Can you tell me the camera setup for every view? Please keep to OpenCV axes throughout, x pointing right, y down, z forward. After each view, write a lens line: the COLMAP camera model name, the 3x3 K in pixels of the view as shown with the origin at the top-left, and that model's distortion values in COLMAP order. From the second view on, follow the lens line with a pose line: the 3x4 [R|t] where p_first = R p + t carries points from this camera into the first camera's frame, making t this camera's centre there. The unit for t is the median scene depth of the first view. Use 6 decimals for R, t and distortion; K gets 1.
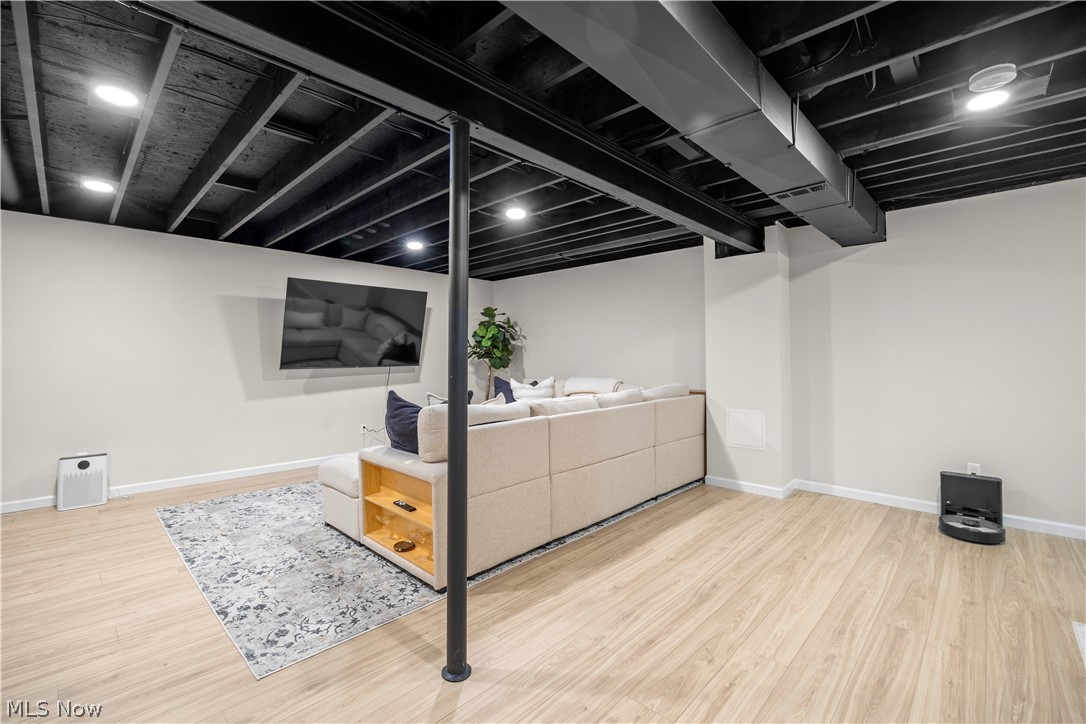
lens RADIAL K [[474.5, 0, 536.7], [0, 474.5, 354.7], [0, 0, 1]] dist [-0.012209, 0.000370]
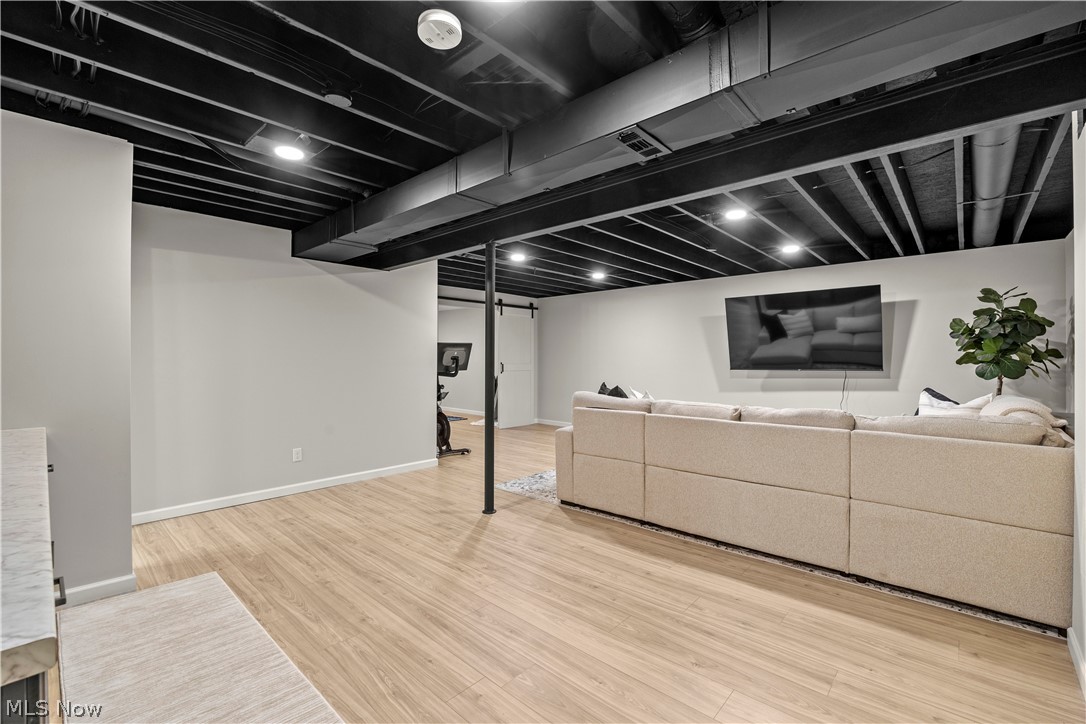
lens RADIAL K [[462.9, 0, 543.0], [0, 462.9, 362.0], [0, 0, 1]] dist [-0.000997, -0.000022]
pose [[0.025060, 0.007122, -0.999661, 1.444808], [0.006921, 0.999949, 0.007298, -0.006385], [0.999662, -0.007102, 0.025009, 0.908673]]
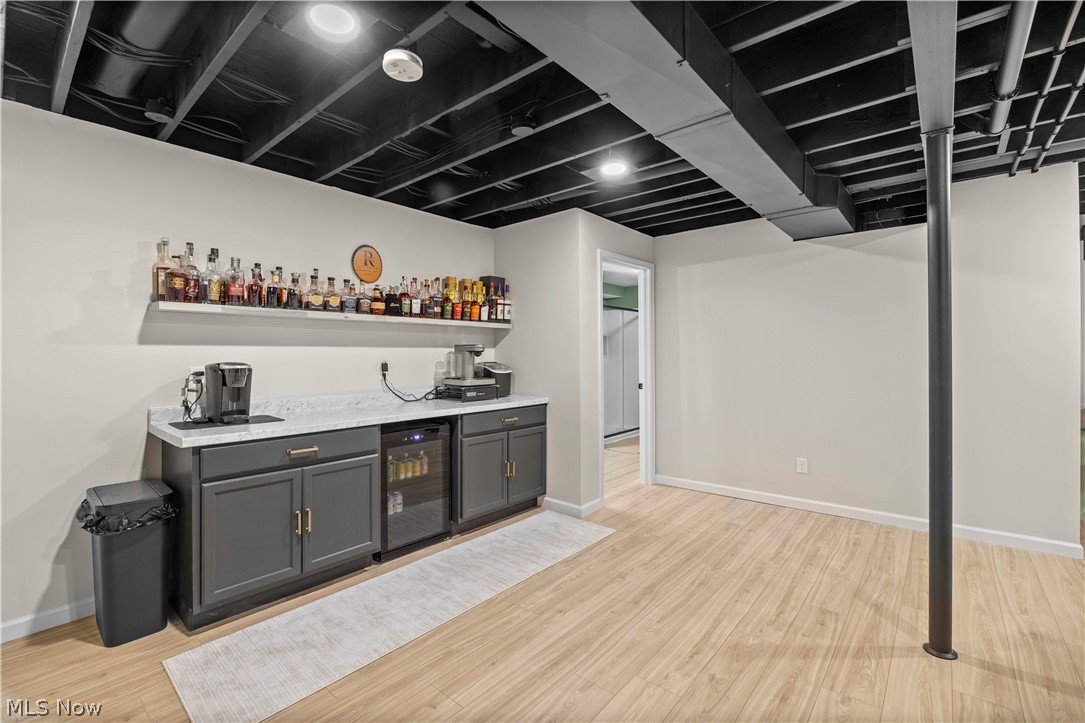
lens RADIAL K [[474.0, 0, 536.2], [0, 474.0, 354.2], [0, 0, 1]] dist [-0.012209, 0.000370]
pose [[-0.998201, 0.008781, -0.059303, 0.617009], [0.009738, 0.999827, -0.015866, 0.001000], [0.059153, -0.016415, -0.998114, 1.542257]]
